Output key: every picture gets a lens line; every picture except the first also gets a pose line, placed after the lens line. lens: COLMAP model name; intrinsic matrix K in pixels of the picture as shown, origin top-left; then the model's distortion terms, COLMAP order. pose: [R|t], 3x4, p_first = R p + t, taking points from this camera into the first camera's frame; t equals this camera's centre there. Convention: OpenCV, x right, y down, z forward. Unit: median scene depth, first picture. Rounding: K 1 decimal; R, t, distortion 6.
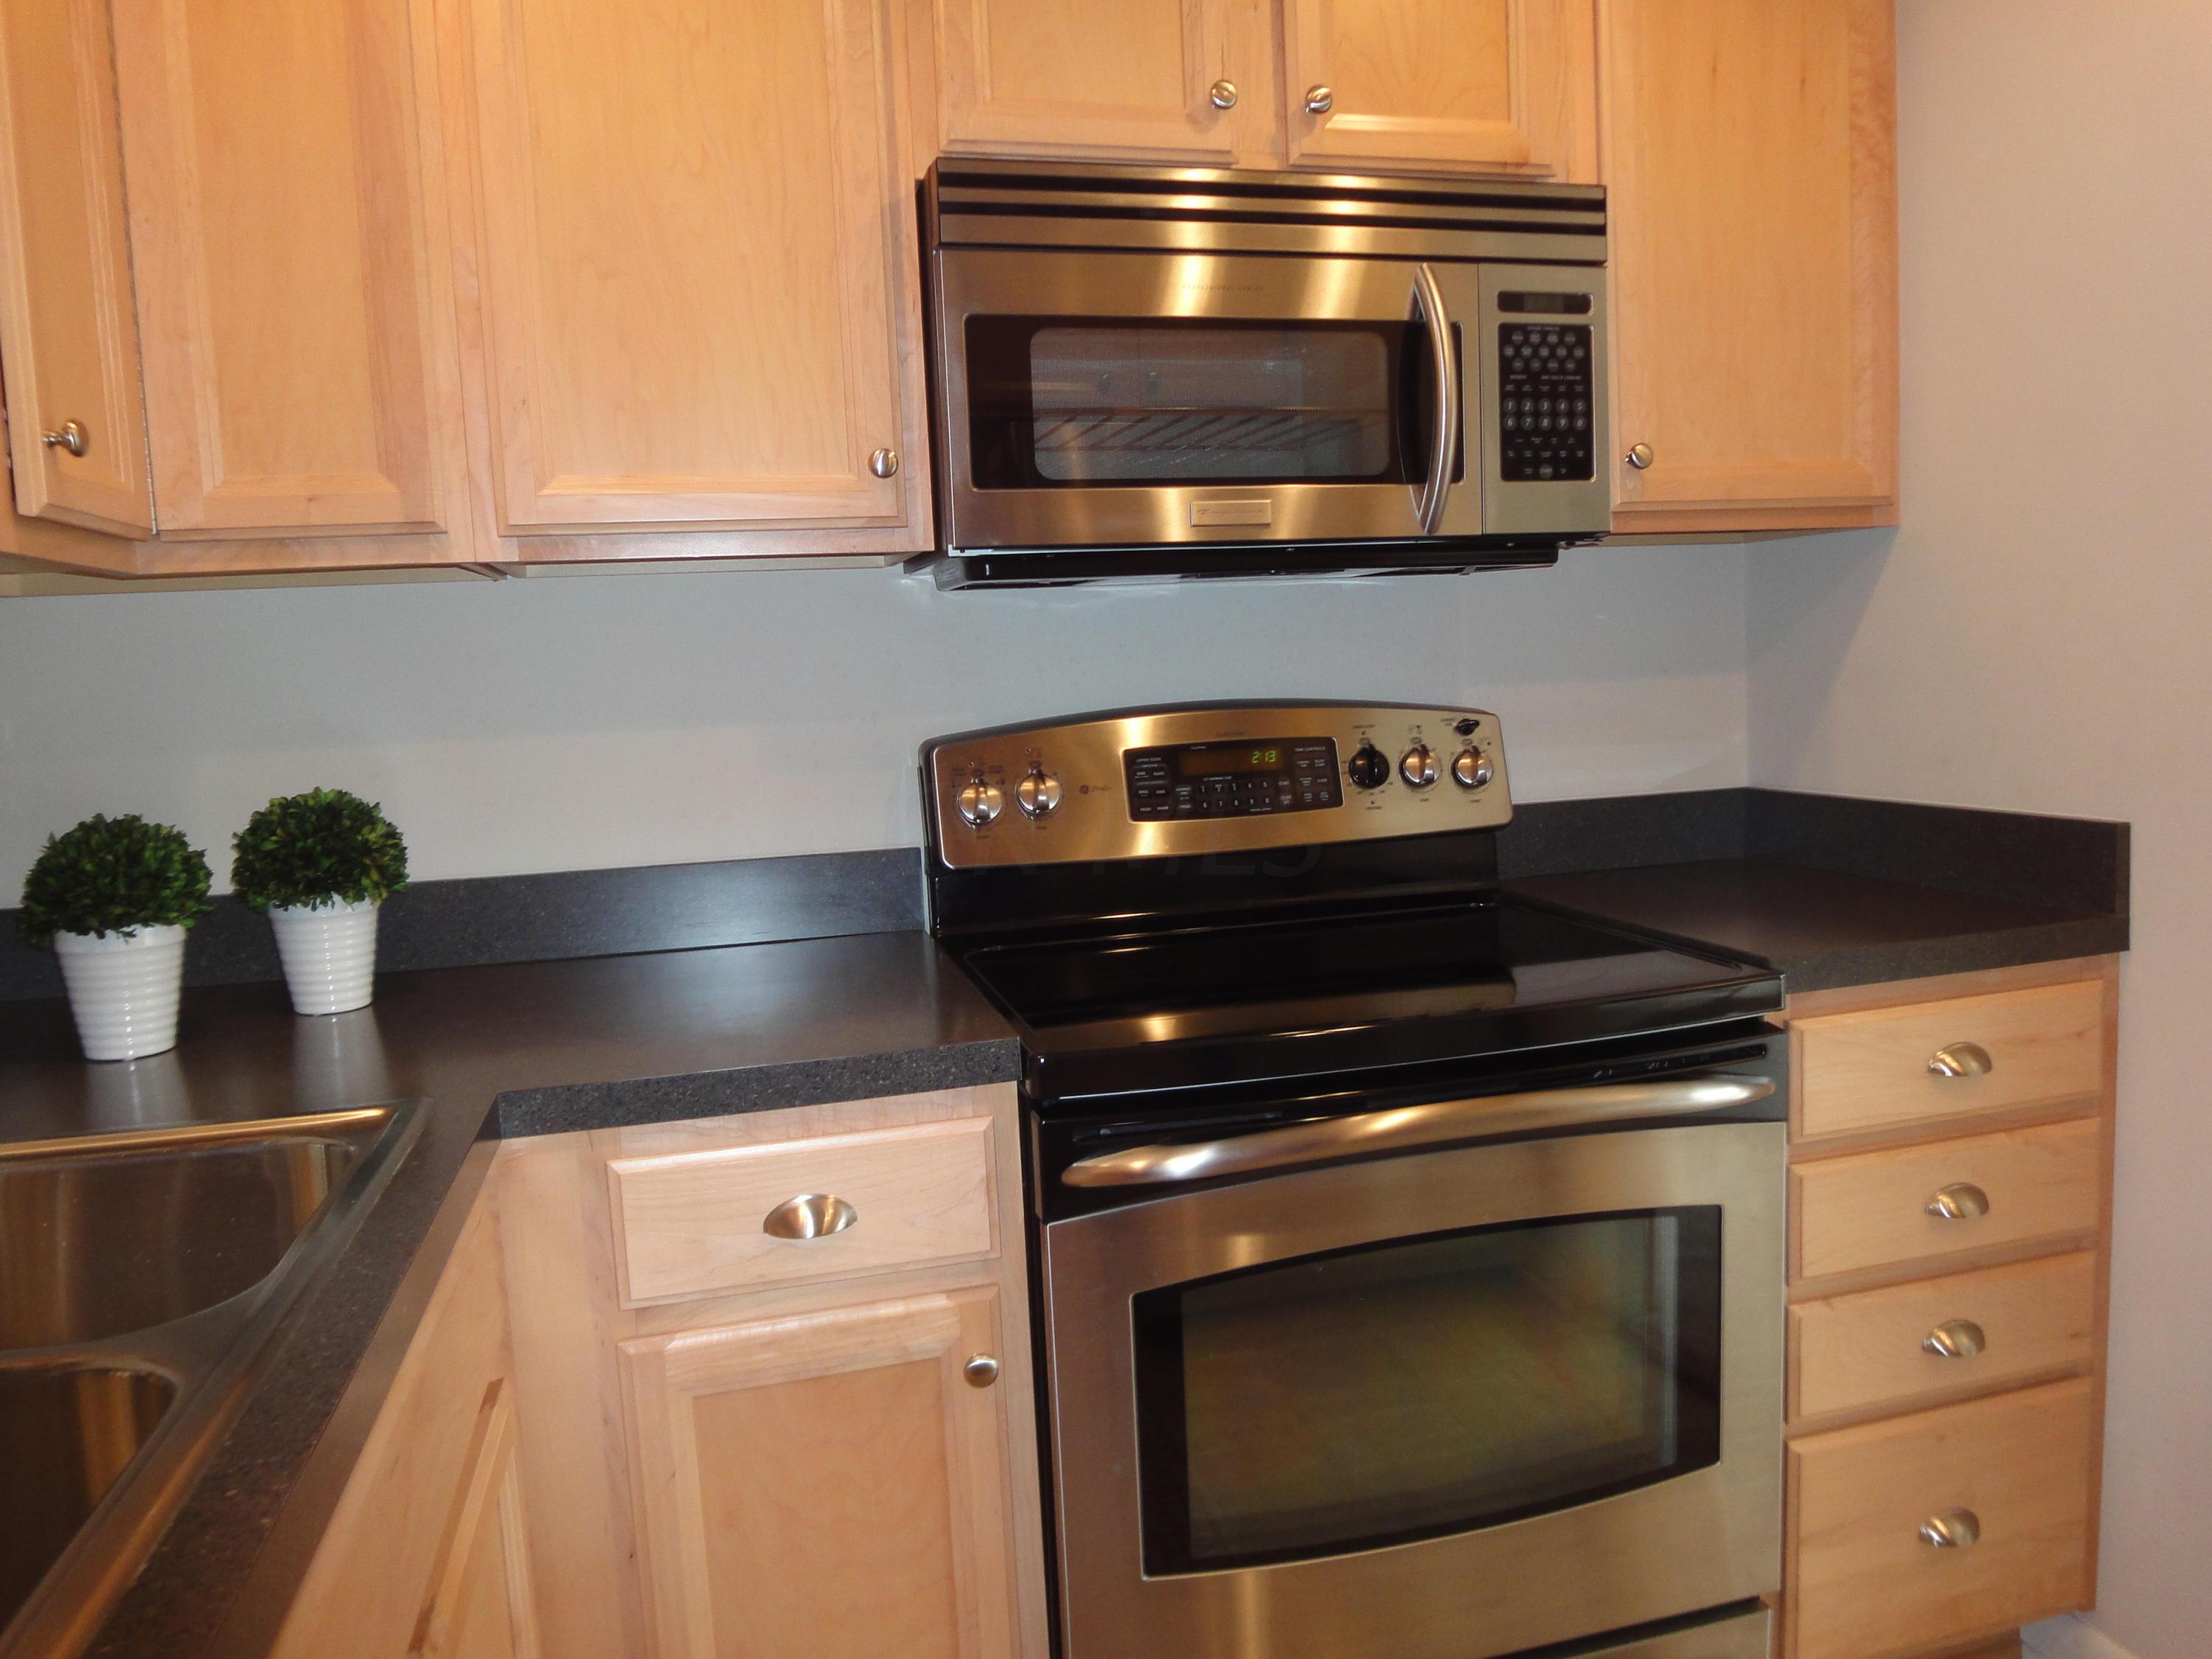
lens RADIAL K [[1566.0, 0, 1108.0], [0, 1566.0, 825.4], [0, 0, 1]] dist [-0.045102, 0.007912]
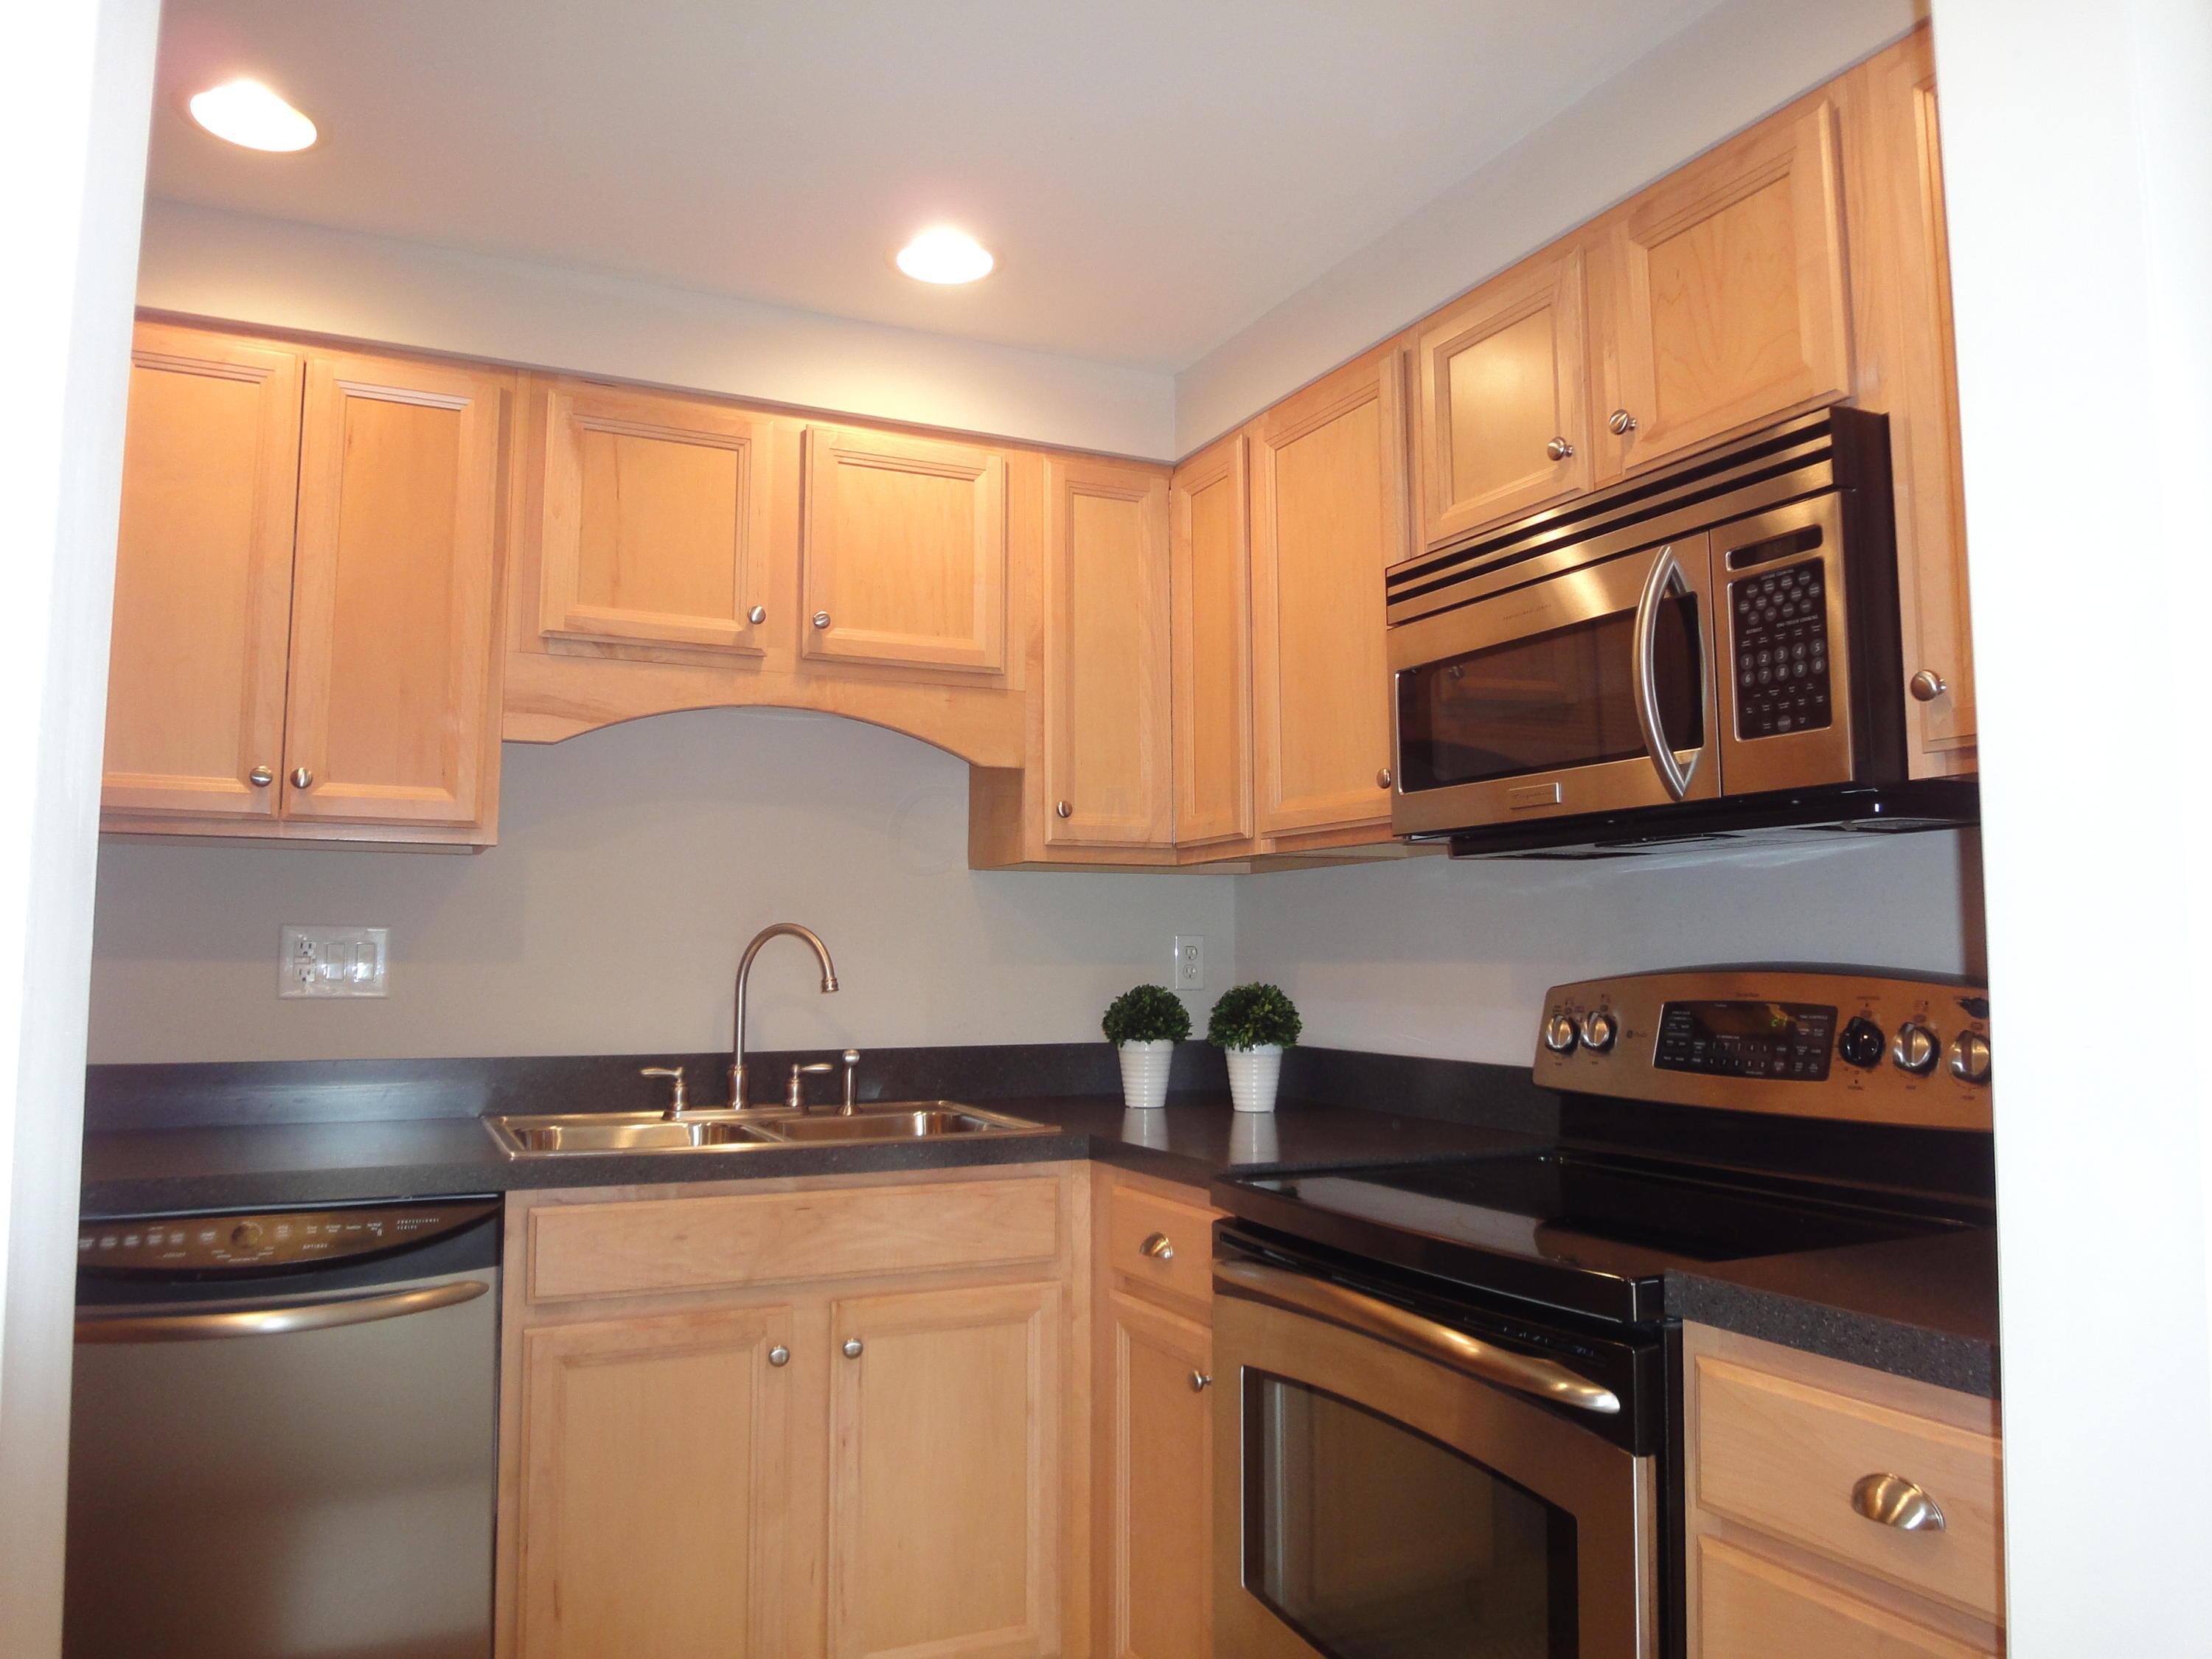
lens RADIAL K [[1566.0, 0, 1112.7], [0, 1566.0, 824.7], [0, 0, 1]] dist [-0.045102, 0.007912]
pose [[0.196694, -0.038520, -0.979708, 1.108967], [-0.111369, 0.991883, -0.061359, -0.067748], [0.974119, 0.121178, 0.190808, 0.447441]]
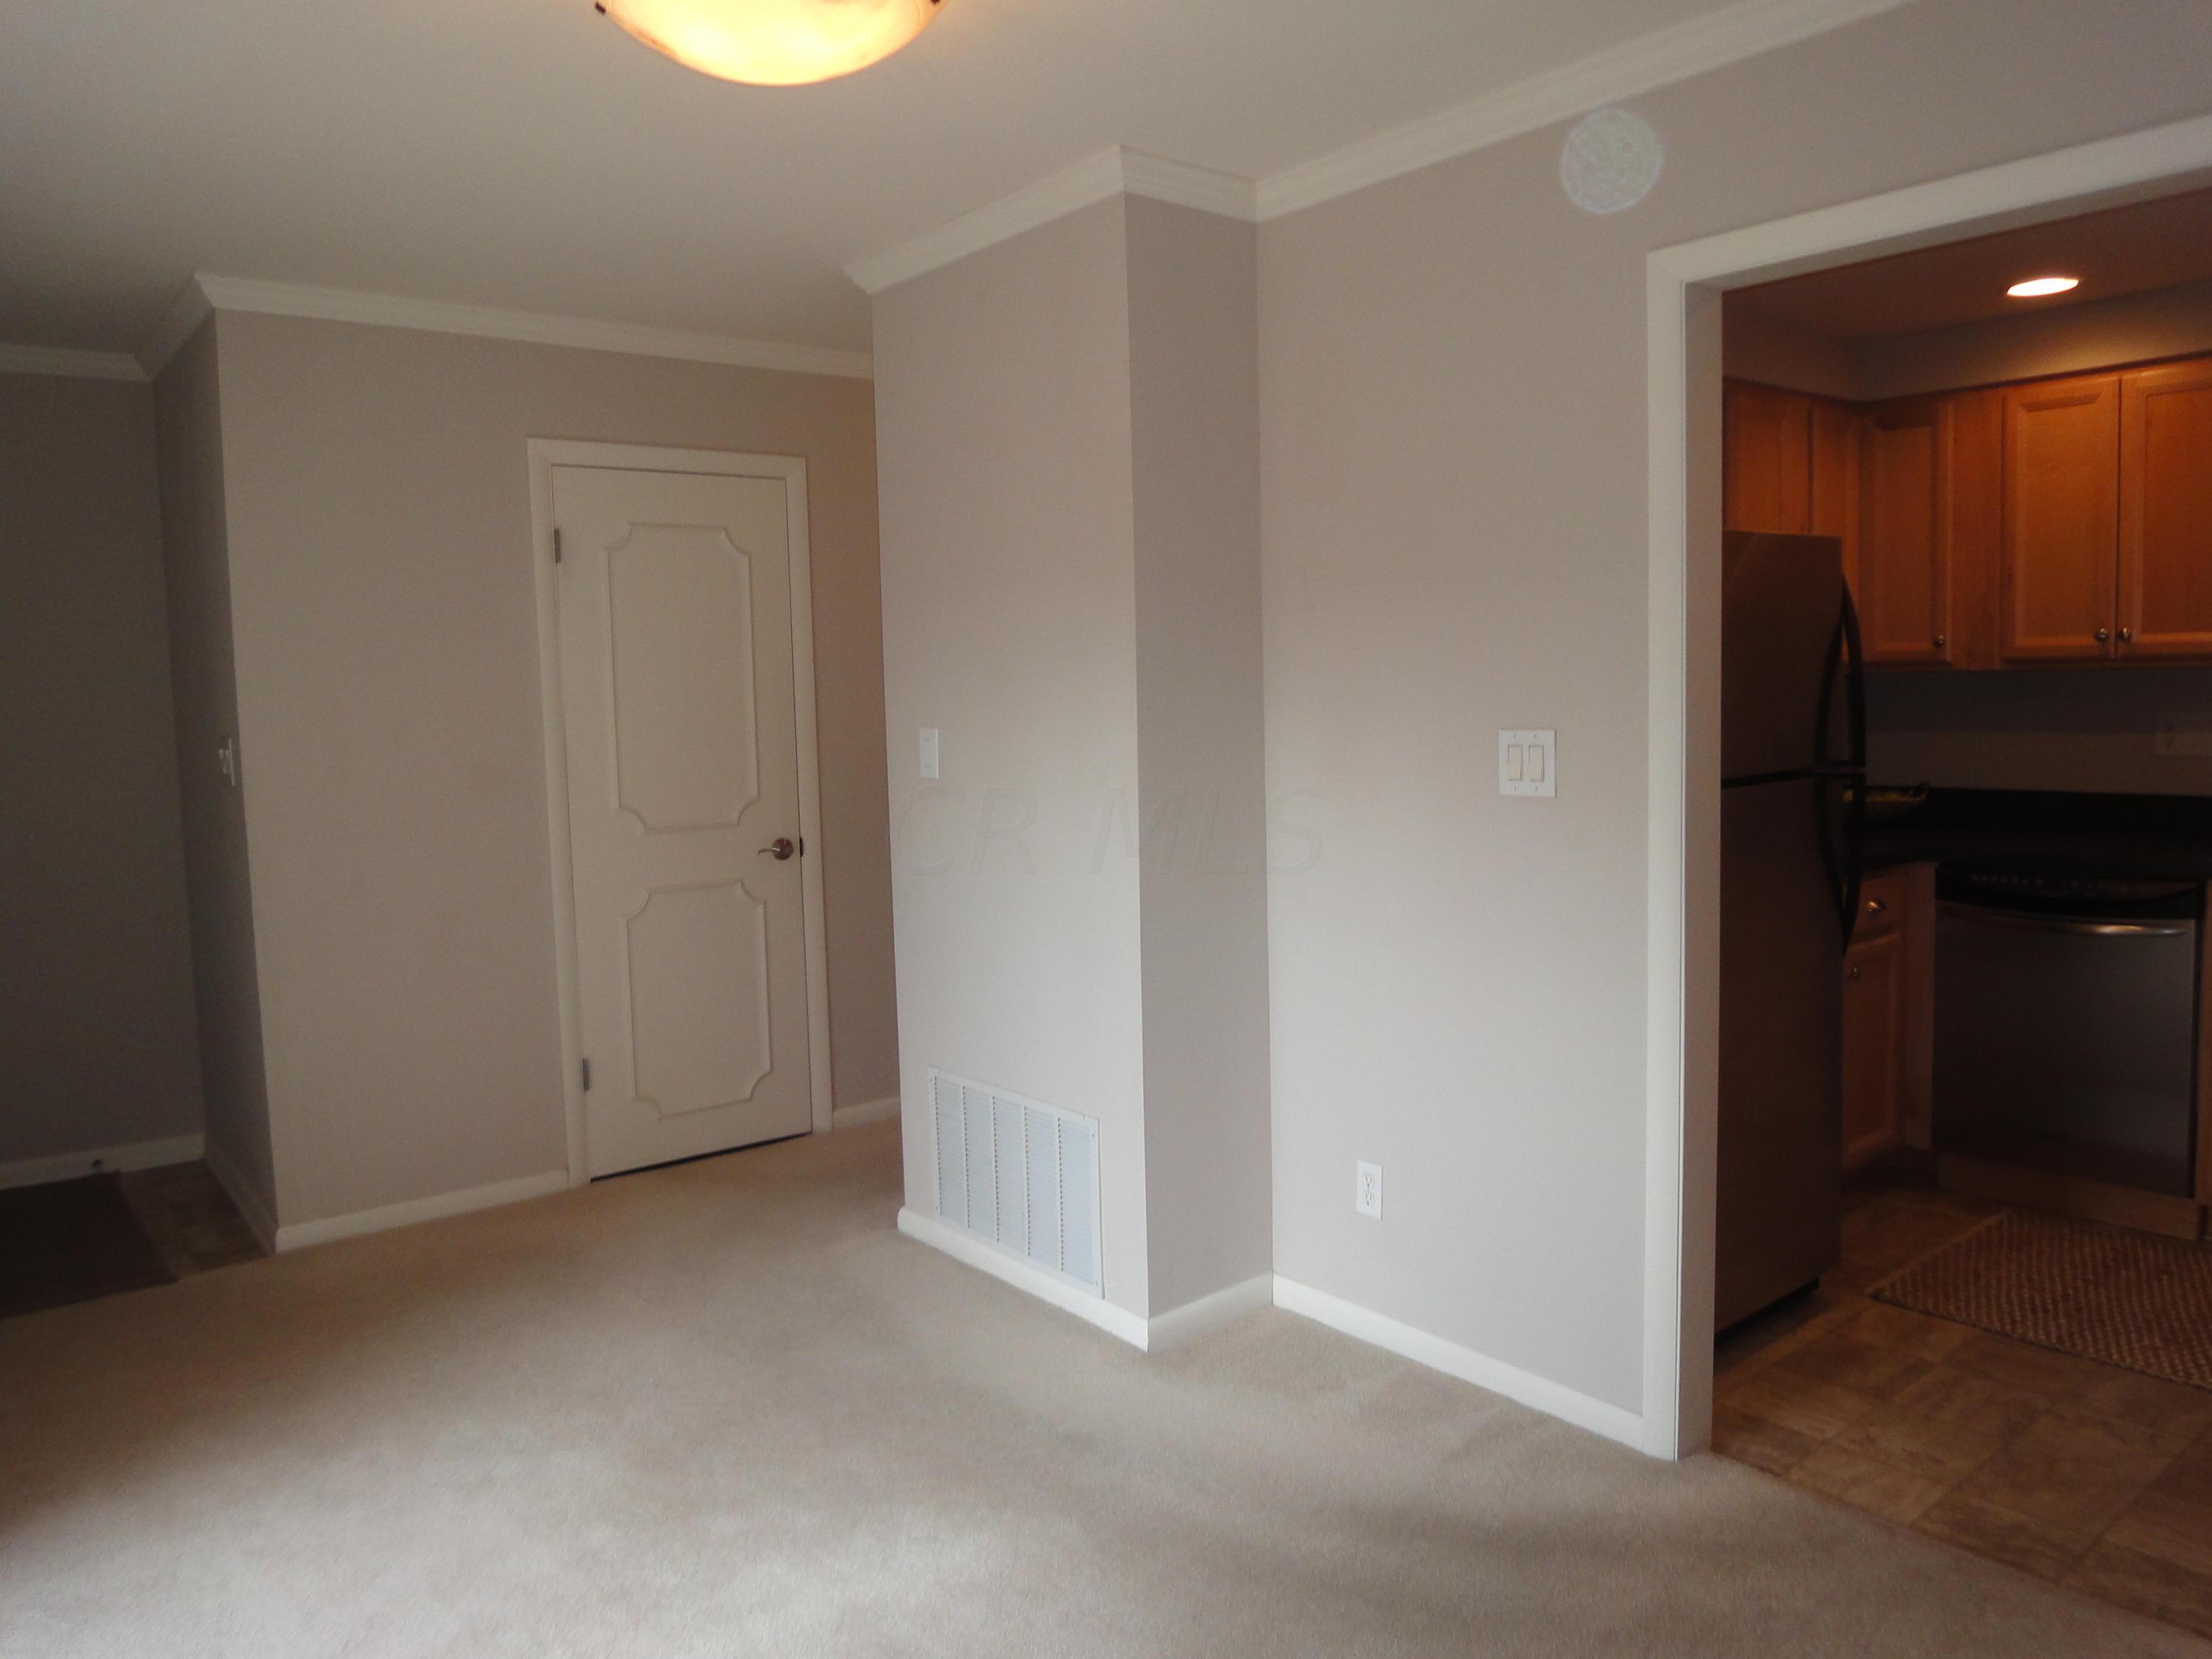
lens RADIAL K [[1566.0, 0, 1109.1], [0, 1566.0, 817.1], [0, 0, 1]] dist [-0.045102, 0.007912]
pose [[-0.909968, 0.117055, -0.397816, 1.973292], [0.038198, 0.978915, 0.200665, -0.356485], [0.412916, 0.167403, -0.895252, 1.468631]]
